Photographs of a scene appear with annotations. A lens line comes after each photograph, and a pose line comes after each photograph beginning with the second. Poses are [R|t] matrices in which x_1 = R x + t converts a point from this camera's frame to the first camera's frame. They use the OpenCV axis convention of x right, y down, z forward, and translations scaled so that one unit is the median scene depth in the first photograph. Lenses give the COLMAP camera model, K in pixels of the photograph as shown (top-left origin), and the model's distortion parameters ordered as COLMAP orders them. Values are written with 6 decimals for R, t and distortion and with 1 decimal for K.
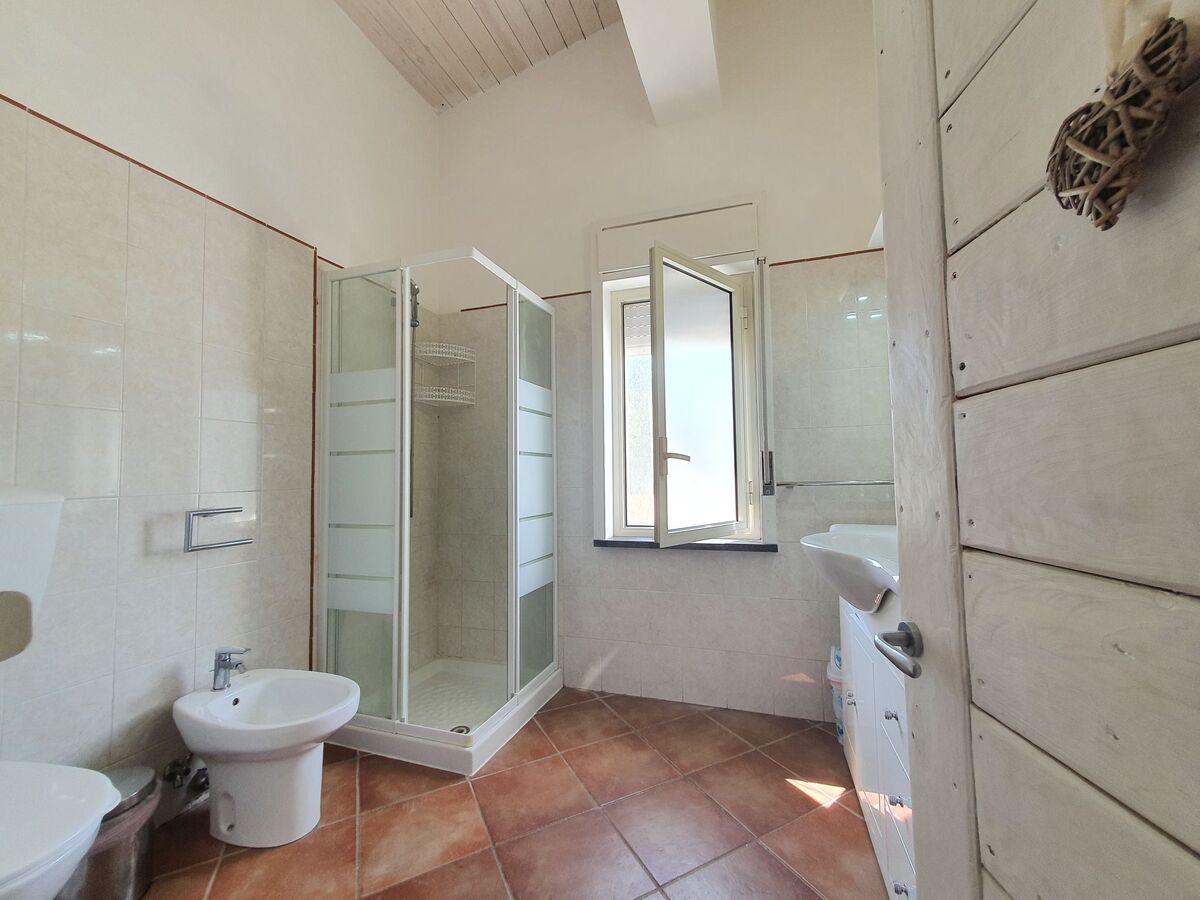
lens RADIAL K [[476.8, 0, 604.5], [0, 476.8, 446.9], [0, 0, 1]] dist [0.007529, 0.000720]
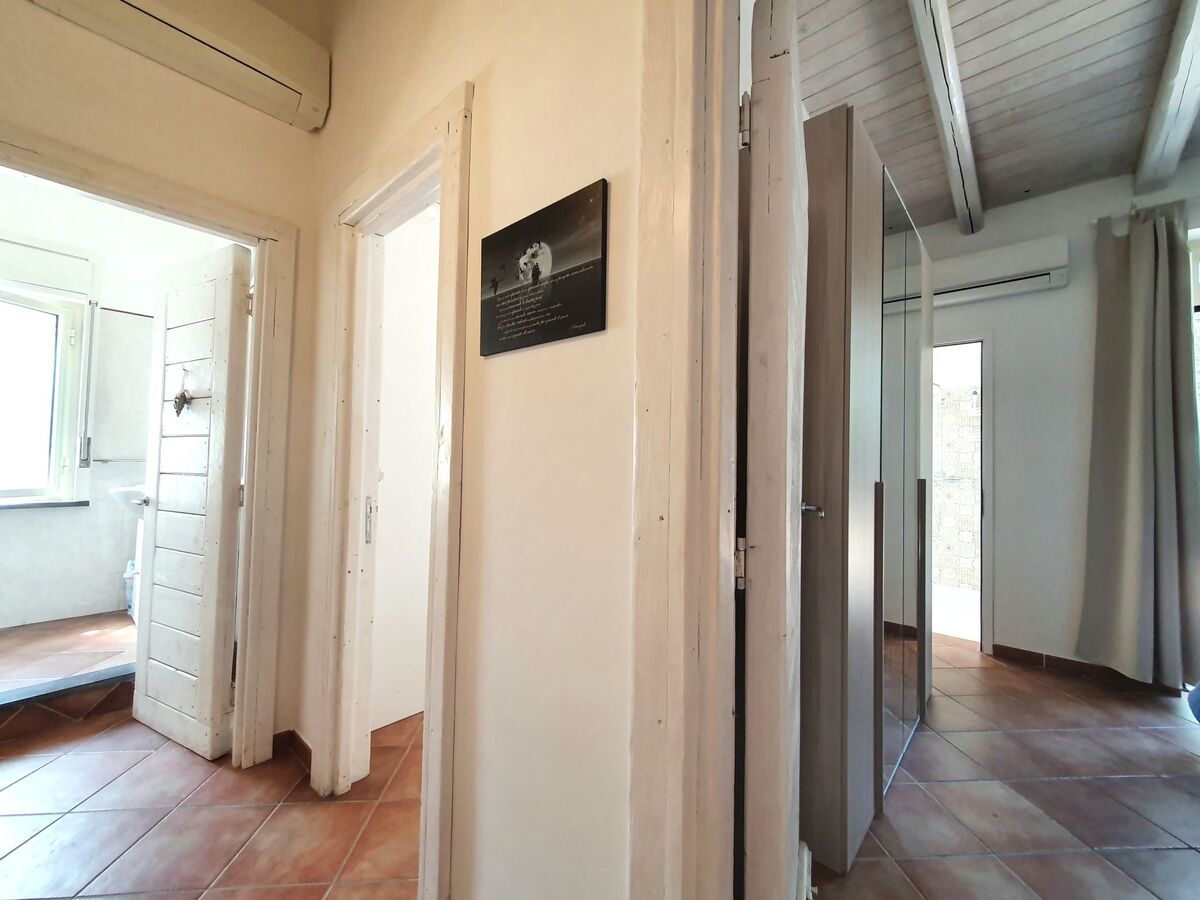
lens RADIAL K [[476.8, 0, 604.5], [0, 476.8, 446.9], [0, 0, 1]] dist [0.007529, 0.000720]
pose [[0.378004, 0.053557, 0.924254, -0.422920], [-0.076808, 0.996698, -0.026342, -0.045983], [-0.922612, -0.061033, 0.380869, -1.034832]]
